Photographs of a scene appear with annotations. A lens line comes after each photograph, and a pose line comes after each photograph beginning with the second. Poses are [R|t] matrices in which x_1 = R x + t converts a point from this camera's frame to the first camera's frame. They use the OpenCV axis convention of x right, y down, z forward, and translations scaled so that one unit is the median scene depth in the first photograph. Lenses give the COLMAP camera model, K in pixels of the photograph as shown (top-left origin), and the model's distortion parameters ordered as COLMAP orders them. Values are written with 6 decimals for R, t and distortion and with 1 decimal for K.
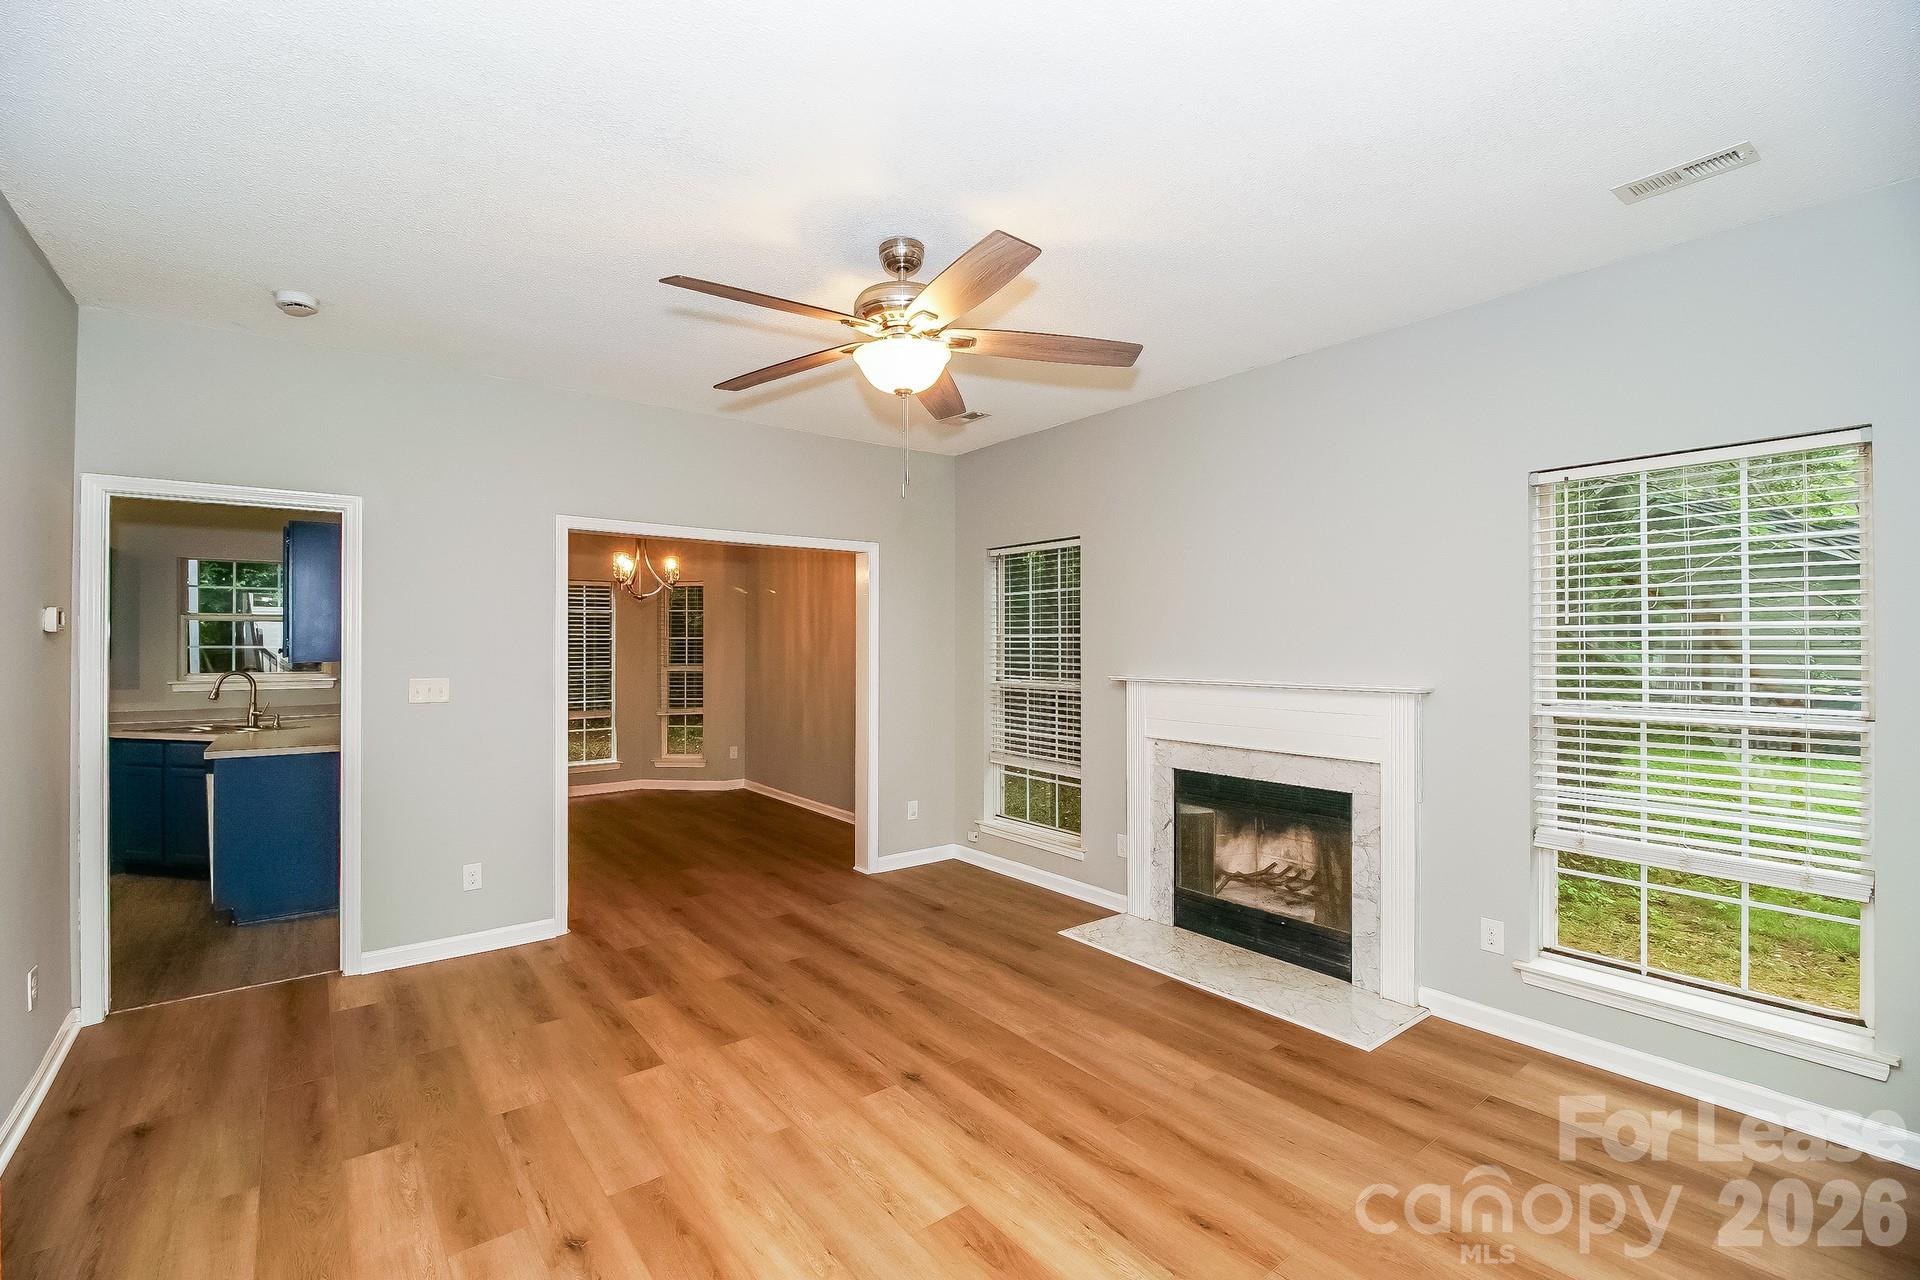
lens RADIAL K [[832.8, 0, 949.8], [0, 832.8, 639.5], [0, 0, 1]] dist [0.002942, -0.000629]
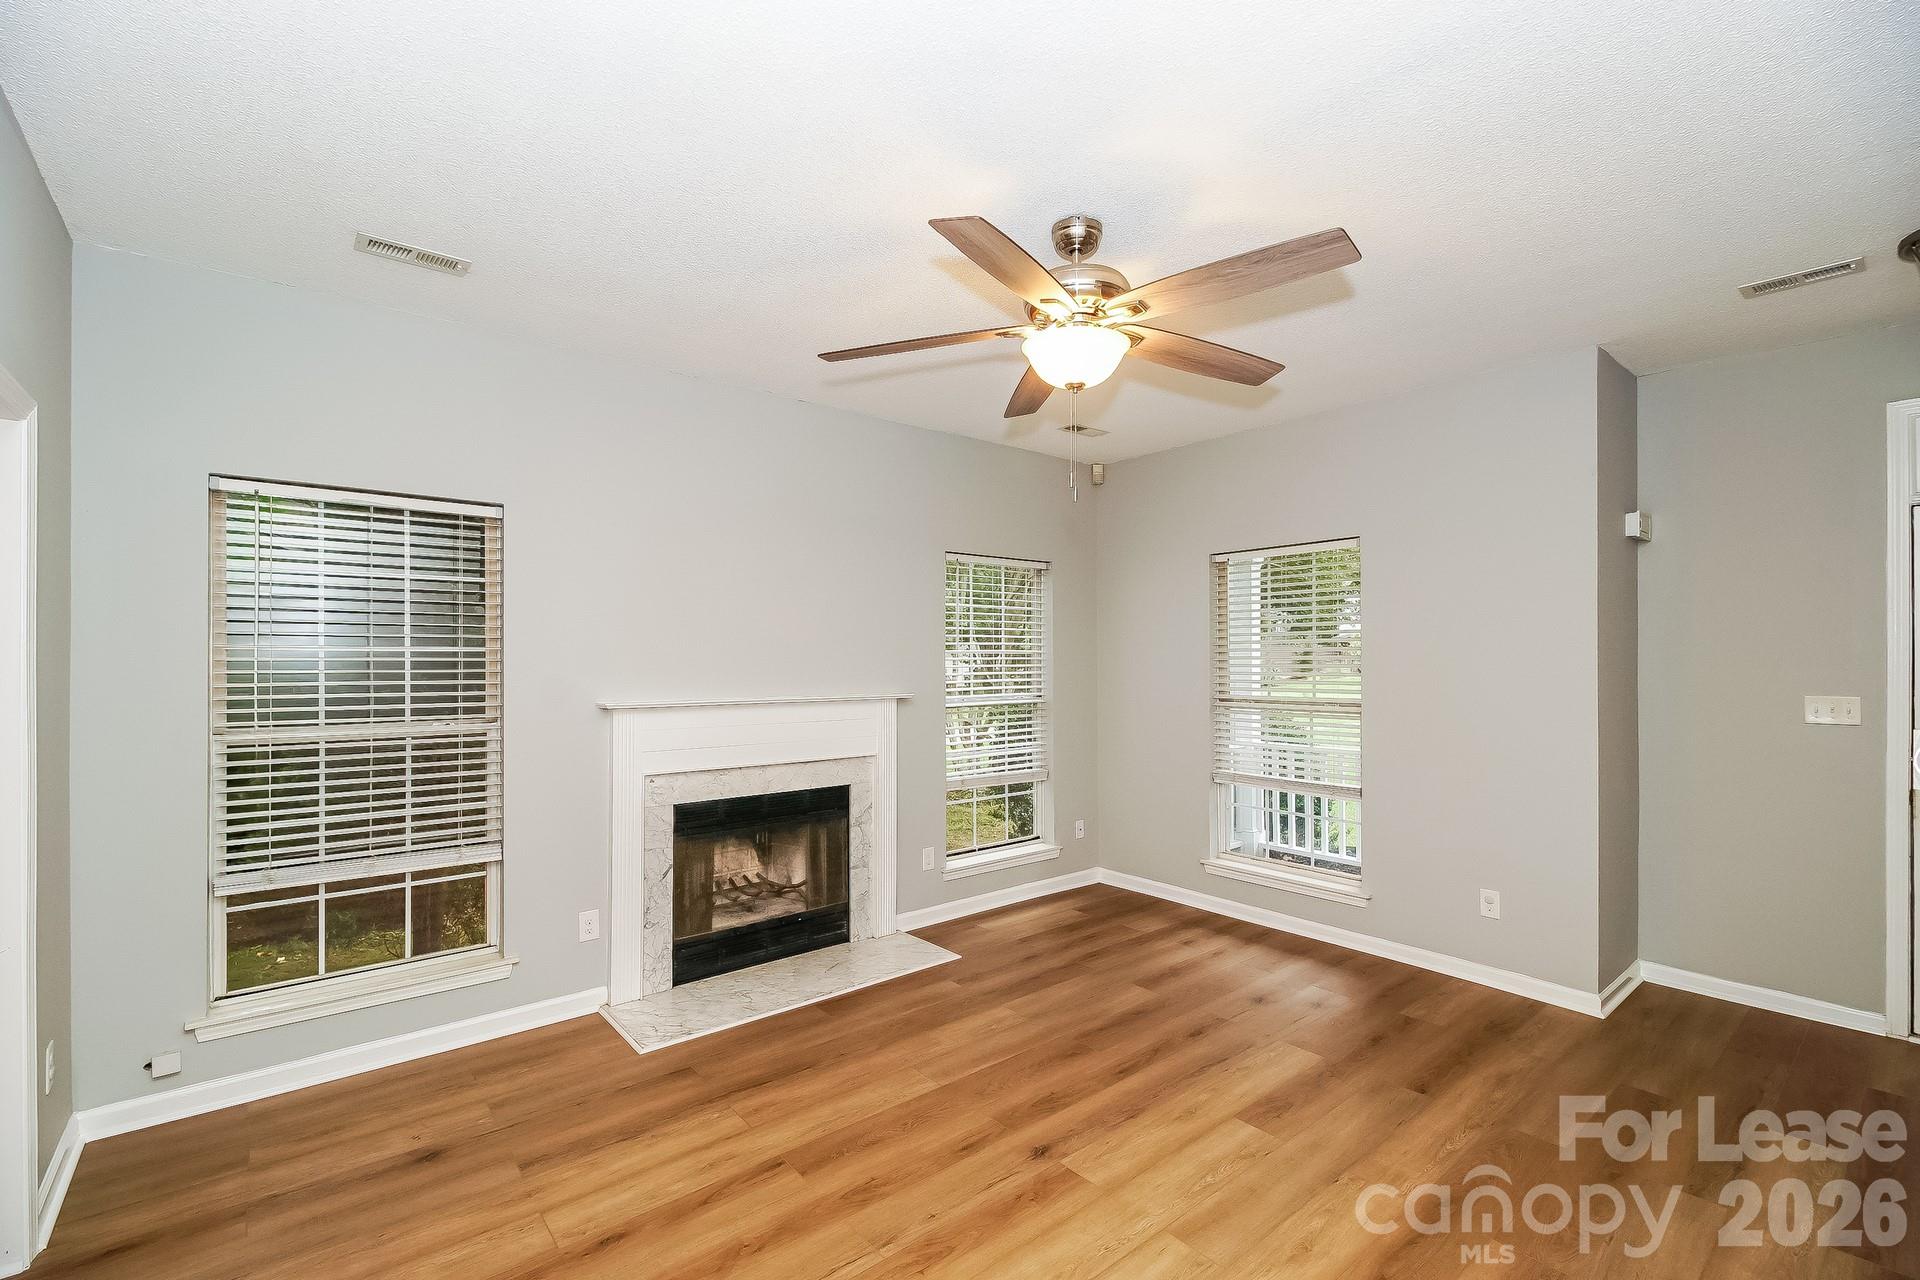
lens RADIAL K [[832.8, 0, 950.7], [0, 832.8, 654.3], [0, 0, 1]] dist [0.002942, -0.000629]
pose [[-0.025321, 0.008010, 0.999647, -0.676464], [-0.003510, 0.999961, -0.008102, 0.003283], [-0.999673, -0.003714, -0.025292, 0.813319]]
